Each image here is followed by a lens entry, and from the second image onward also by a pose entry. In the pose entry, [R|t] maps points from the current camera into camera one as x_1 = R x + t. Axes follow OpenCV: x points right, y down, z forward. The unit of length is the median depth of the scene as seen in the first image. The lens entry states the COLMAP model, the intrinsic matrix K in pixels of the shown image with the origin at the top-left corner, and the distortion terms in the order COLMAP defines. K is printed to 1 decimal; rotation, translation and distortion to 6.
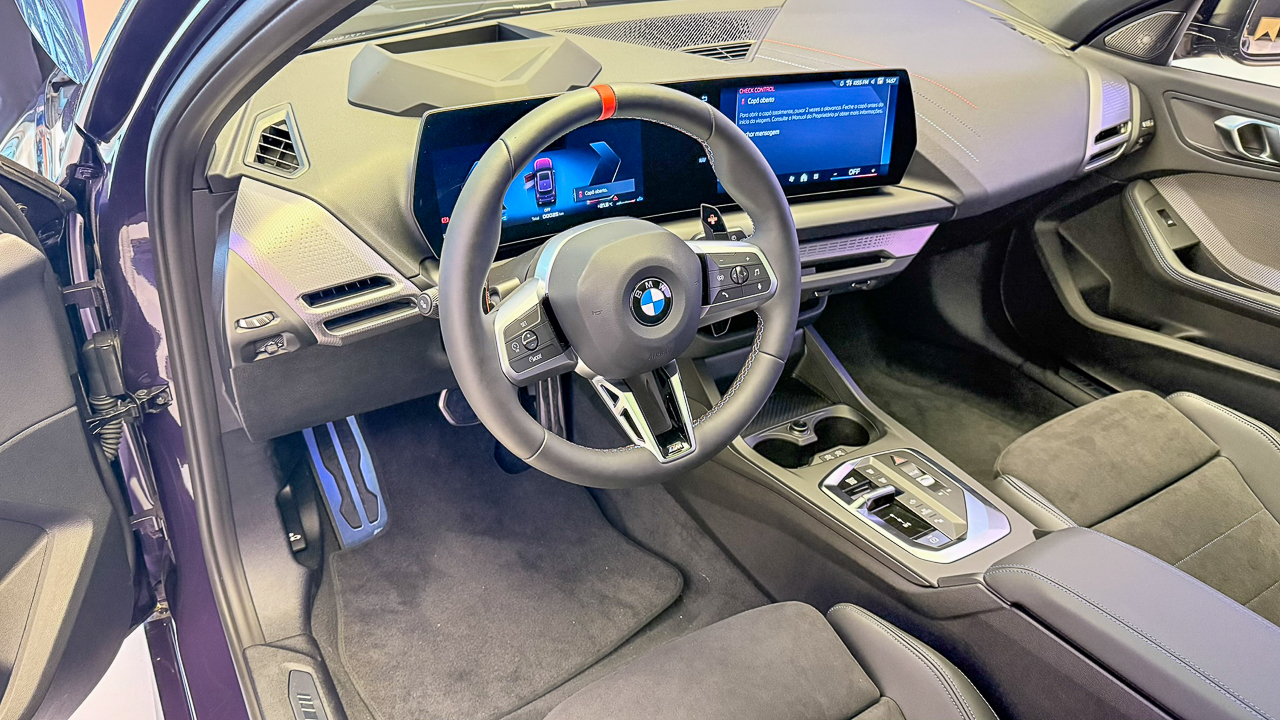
lens RADIAL K [[856.6, 0, 646.2], [0, 856.6, 361.4], [0, 0, 1]] dist [0.083446, -0.139214]
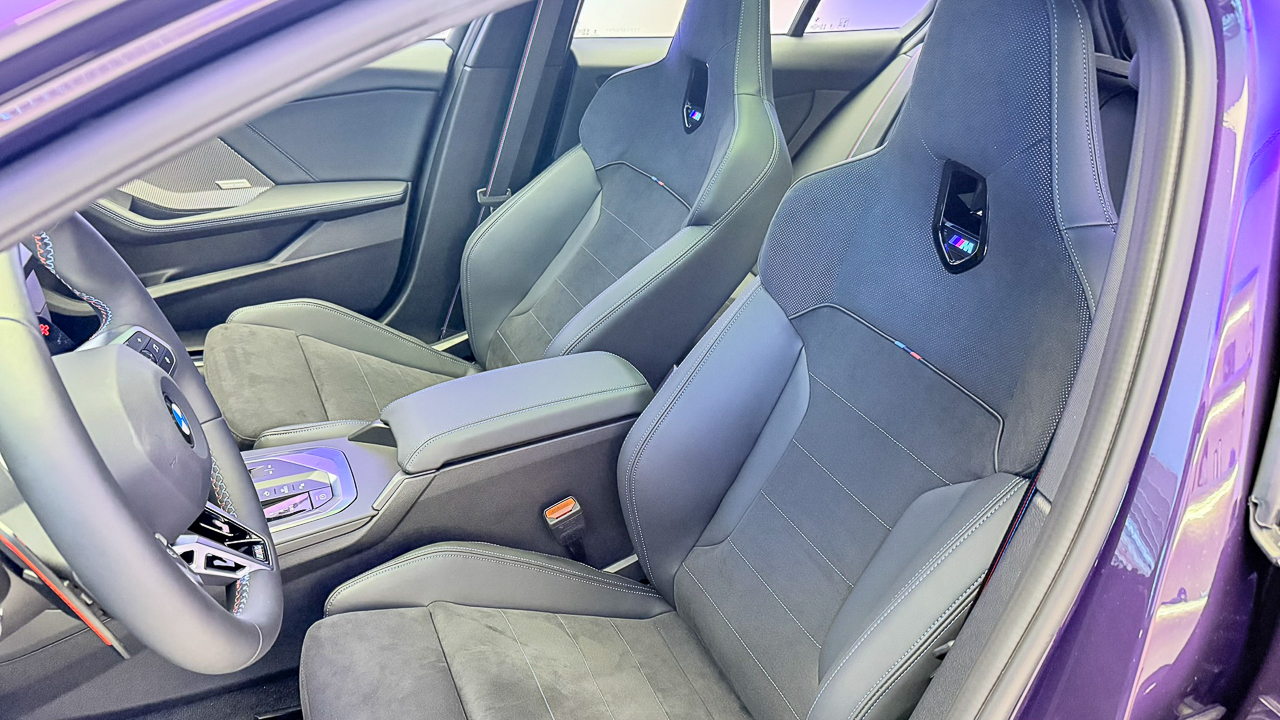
lens RADIAL K [[849.7, 0, 640.0], [0, 849.7, 360.0], [0, 0, 1]] dist [0.090160, -0.245512]
pose [[0.097580, -0.490004, 0.866241, -0.372410], [0.436908, 0.803129, 0.405087, -0.149783], [-0.894198, 0.338939, 0.292456, 0.228100]]
